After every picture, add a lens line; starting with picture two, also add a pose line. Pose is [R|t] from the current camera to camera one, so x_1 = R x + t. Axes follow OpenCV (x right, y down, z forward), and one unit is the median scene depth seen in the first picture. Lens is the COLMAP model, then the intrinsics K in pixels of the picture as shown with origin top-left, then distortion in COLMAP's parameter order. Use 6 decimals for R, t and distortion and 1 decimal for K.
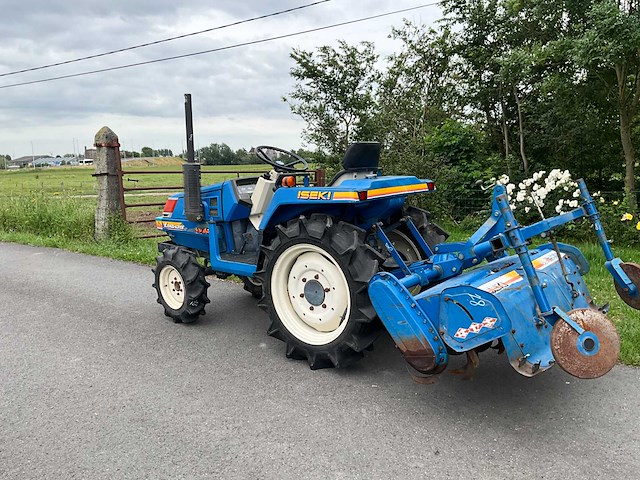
lens RADIAL K [[542.3, 0, 319.2], [0, 542.3, 246.7], [0, 0, 1]] dist [0.063385, -0.127212]
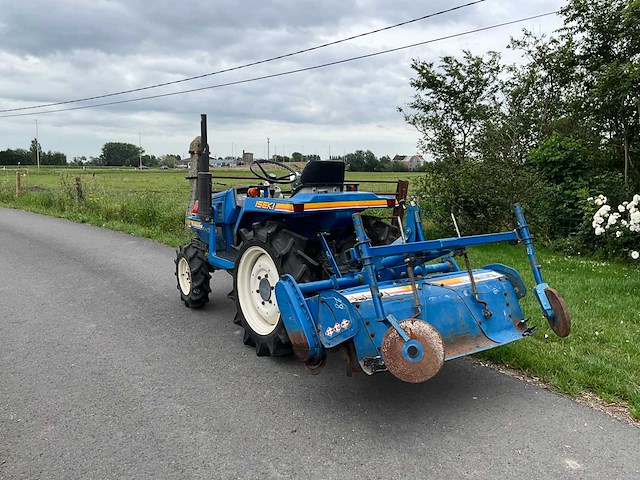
lens RADIAL K [[542.3, 0, 312.4], [0, 542.3, 246.0], [0, 0, 1]] dist [0.063385, -0.127212]
pose [[0.961440, 0.073784, -0.264931, 0.339404], [-0.077502, 0.996986, -0.003591, -0.009470], [0.263867, 0.023985, 0.964261, -0.076804]]
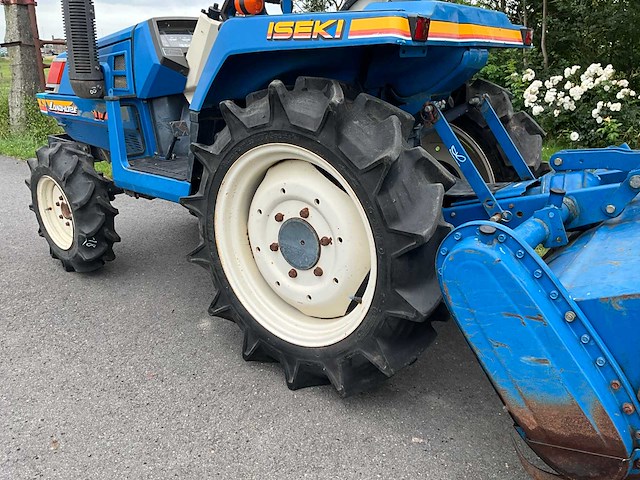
lens RADIAL K [[542.3, 0, 319.2], [0, 542.3, 246.5], [0, 0, 1]] dist [0.063385, -0.127212]
pose [[0.998938, 0.023397, 0.039694, -0.008879], [-0.029831, 0.984965, 0.170161, 0.001742], [-0.035116, -0.171165, 0.984616, 0.446793]]
